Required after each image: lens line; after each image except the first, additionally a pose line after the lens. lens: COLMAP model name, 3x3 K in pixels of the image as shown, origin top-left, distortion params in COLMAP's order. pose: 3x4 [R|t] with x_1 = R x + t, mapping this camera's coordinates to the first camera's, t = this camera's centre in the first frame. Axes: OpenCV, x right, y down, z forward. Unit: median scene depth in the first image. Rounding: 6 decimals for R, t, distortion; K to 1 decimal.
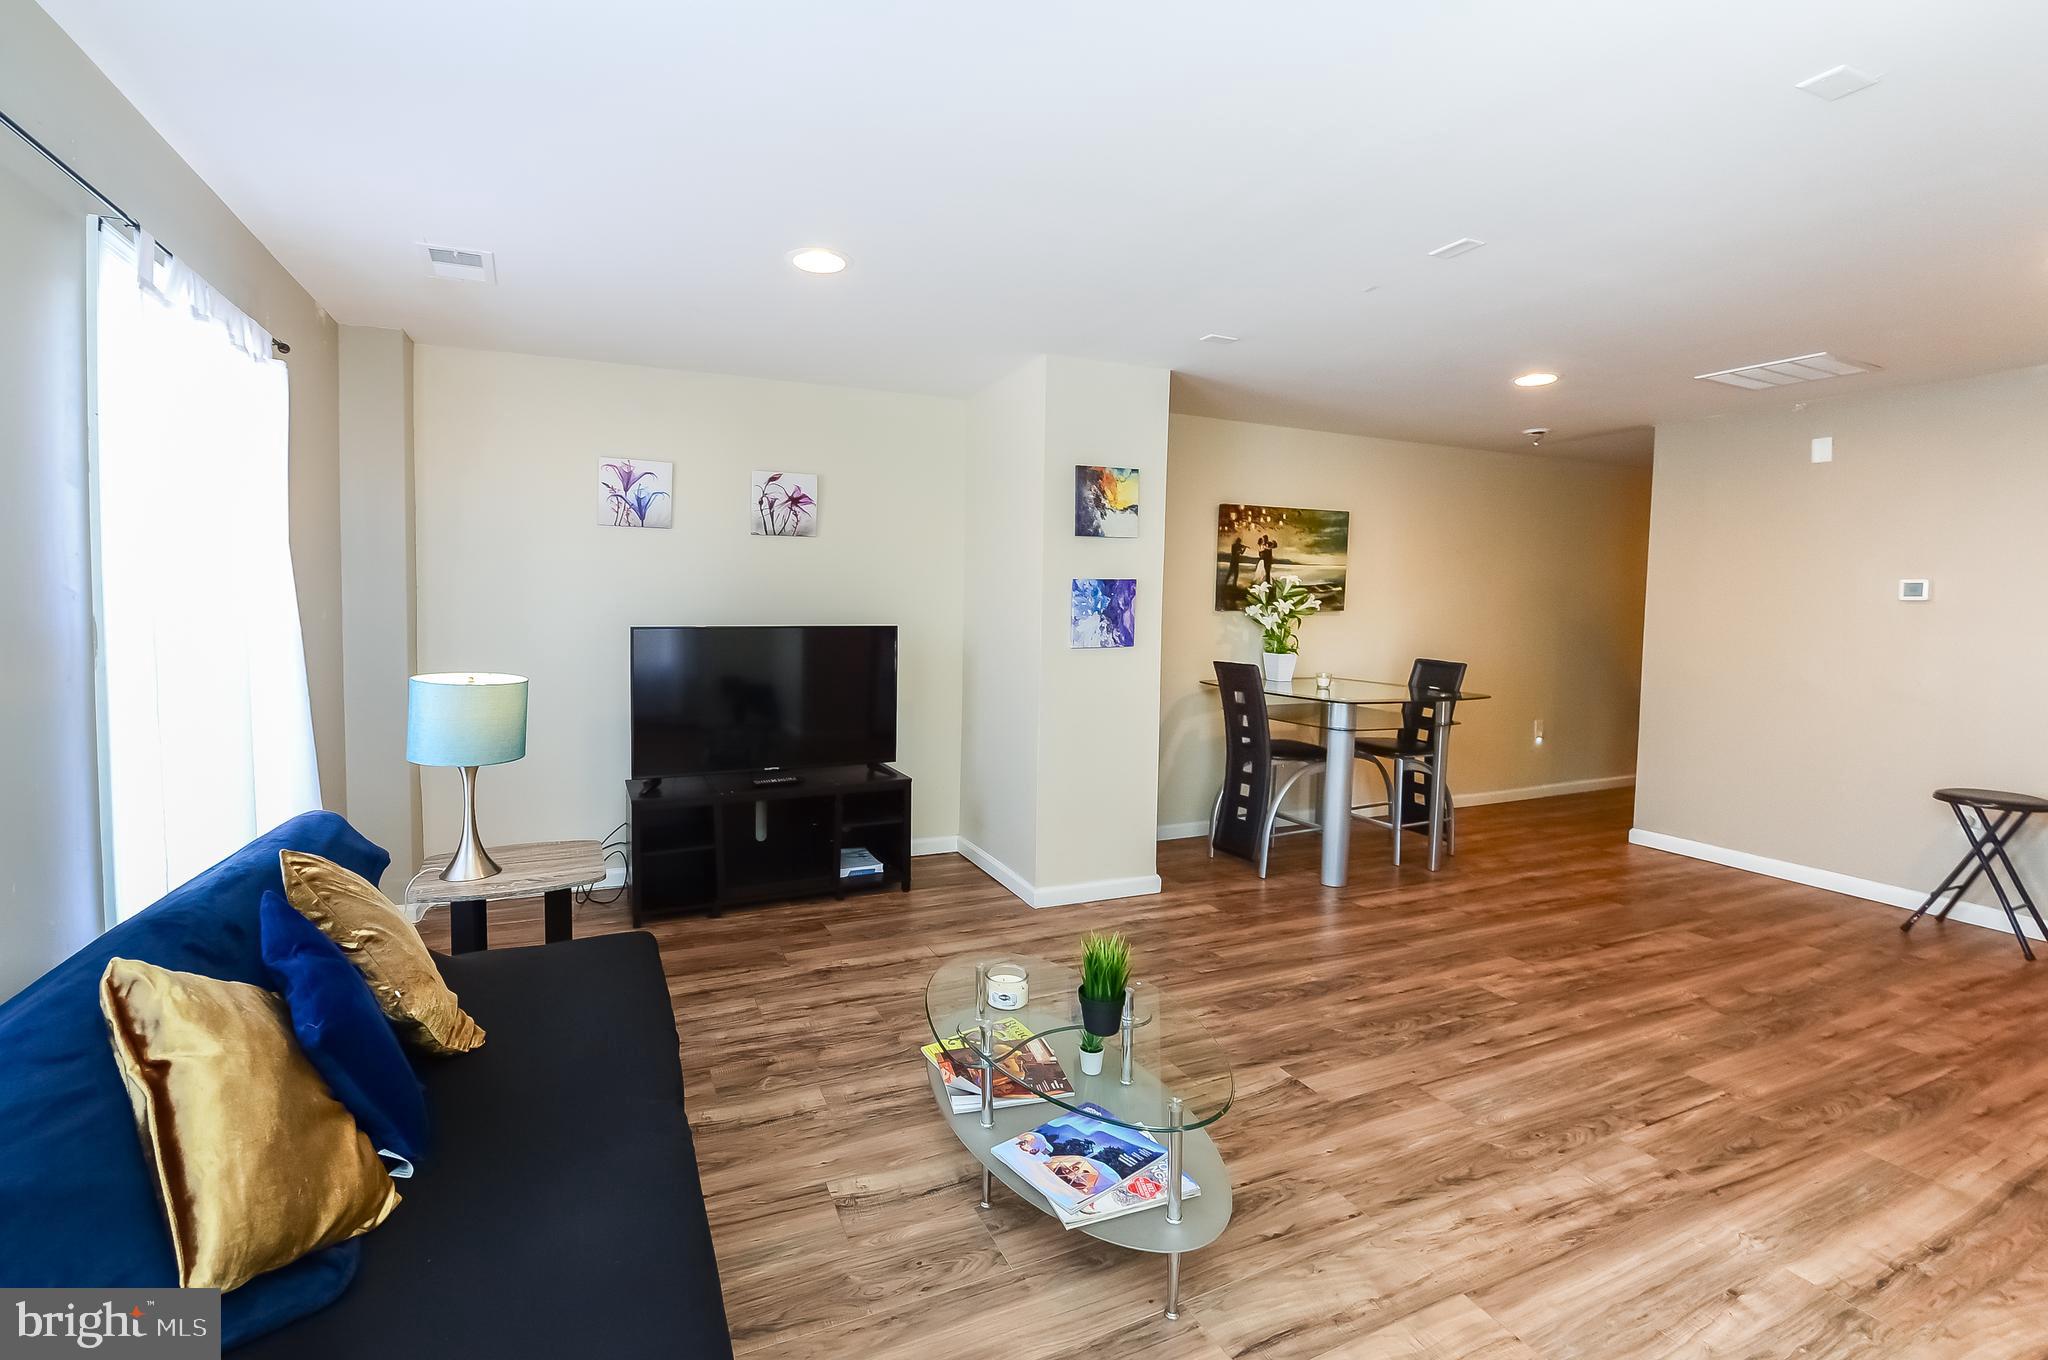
lens RADIAL K [[858.0, 0, 877.8], [0, 858.0, 642.1], [0, 0, 1]] dist [-0.012383, -0.001425]
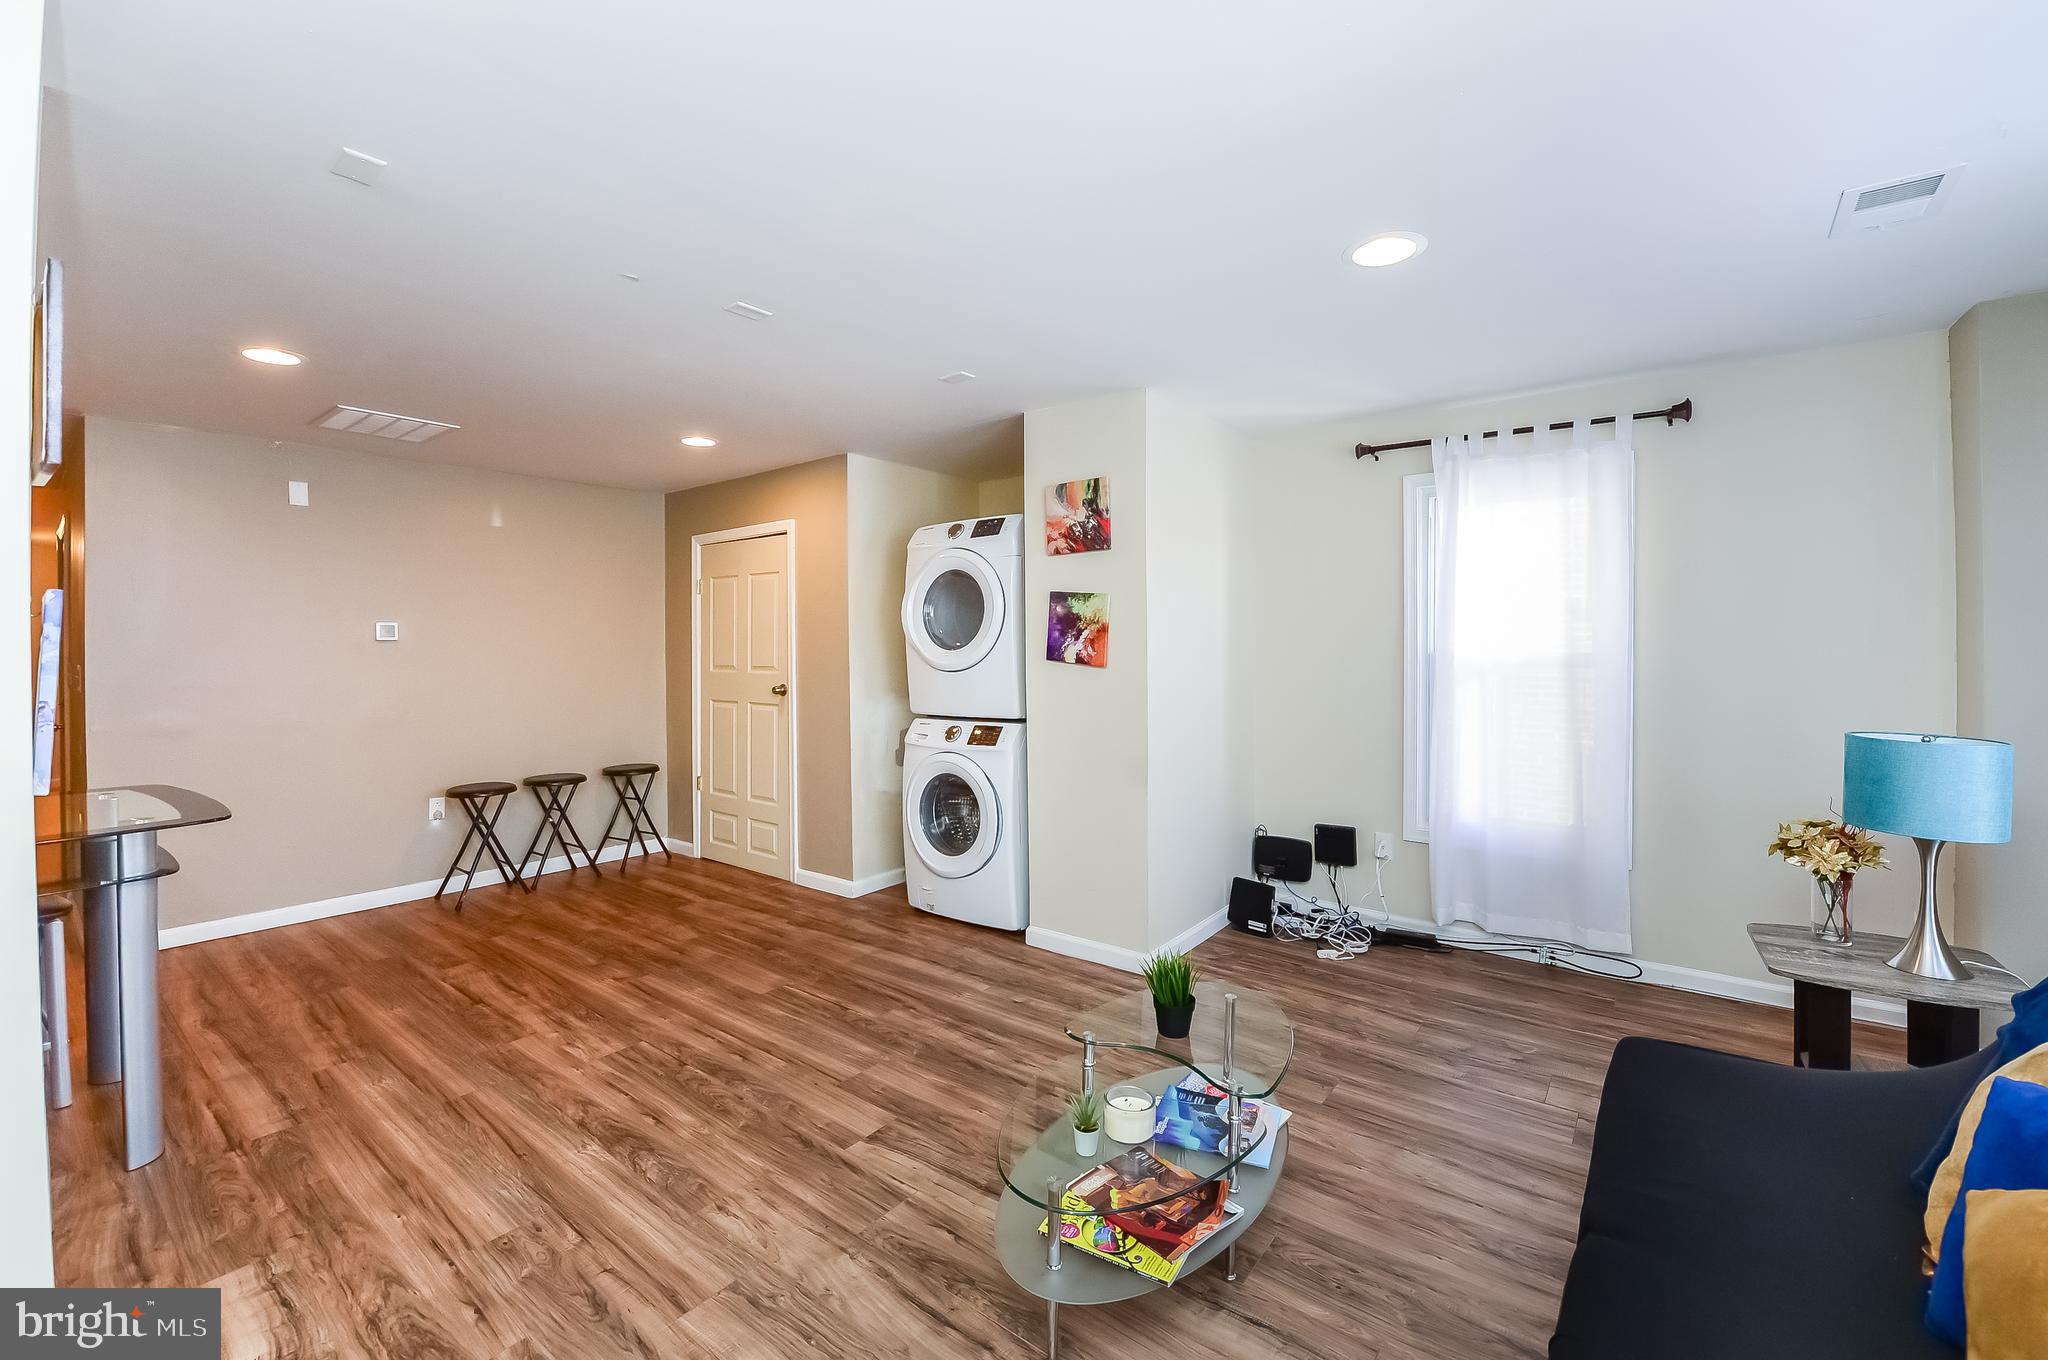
lens RADIAL K [[834.2, 0, 1118.3], [0, 834.2, 653.3], [0, 0, 1]] dist [-0.016337, -0.000265]
pose [[-0.609377, -0.017031, 0.792698, -0.272333], [0.036546, 0.998103, 0.049539, -0.047140], [-0.792038, 0.059158, -0.607599, 0.849053]]
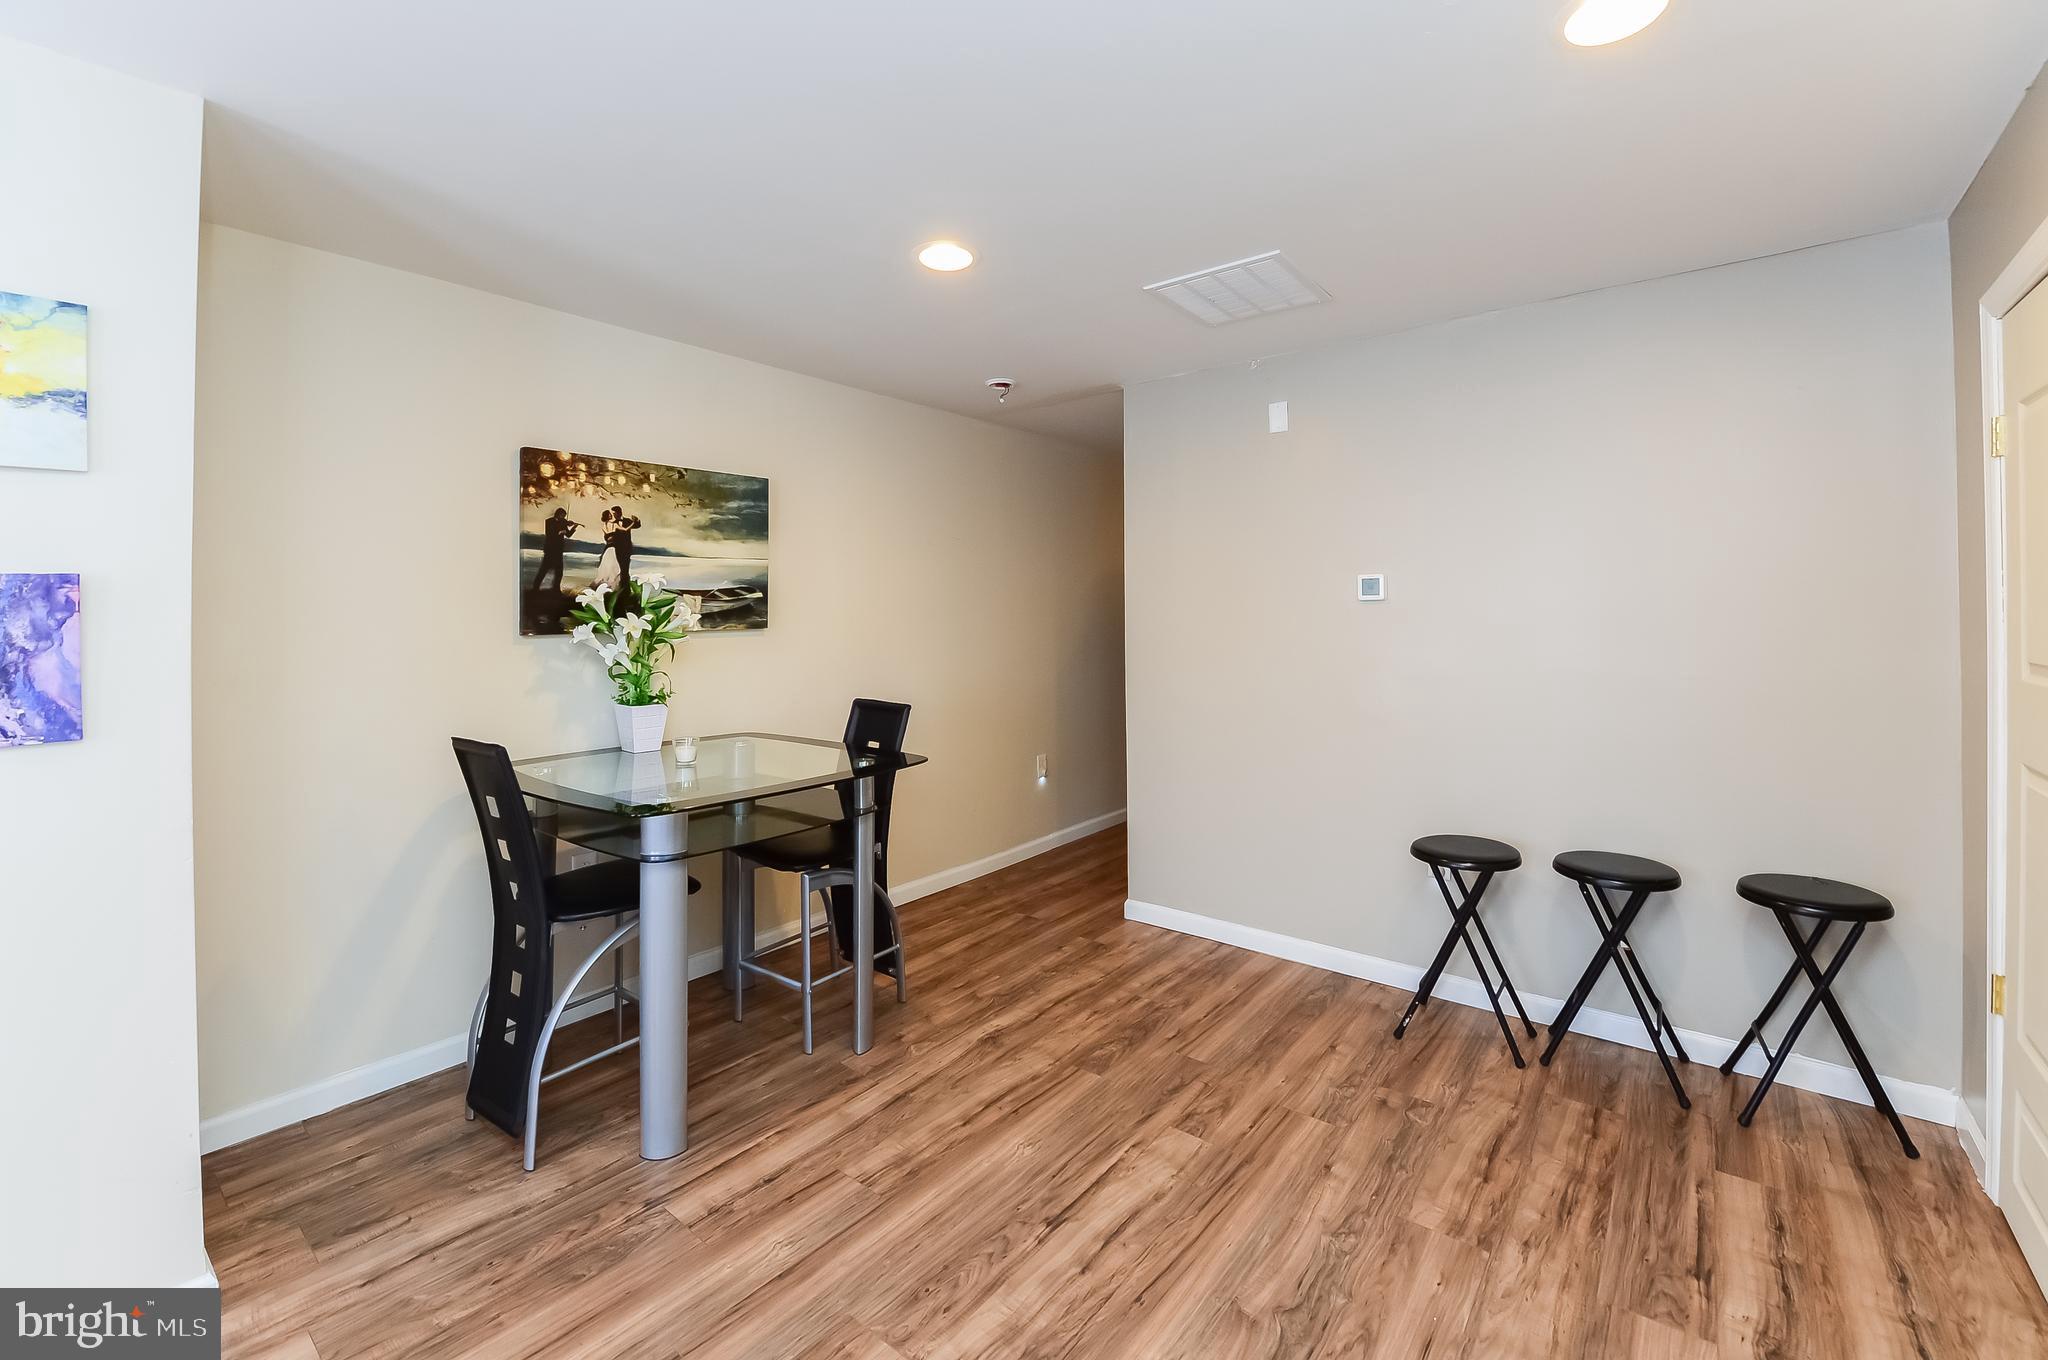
lens RADIAL K [[863.1, 0, 1001.0], [0, 863.1, 601.6], [0, 0, 1]] dist [-0.017451, -0.000148]
pose [[0.860701, -0.011937, 0.508970, 0.476568], [0.042817, 0.997880, -0.049003, -0.022156], [-0.507307, 0.063969, 0.859388, 0.443249]]
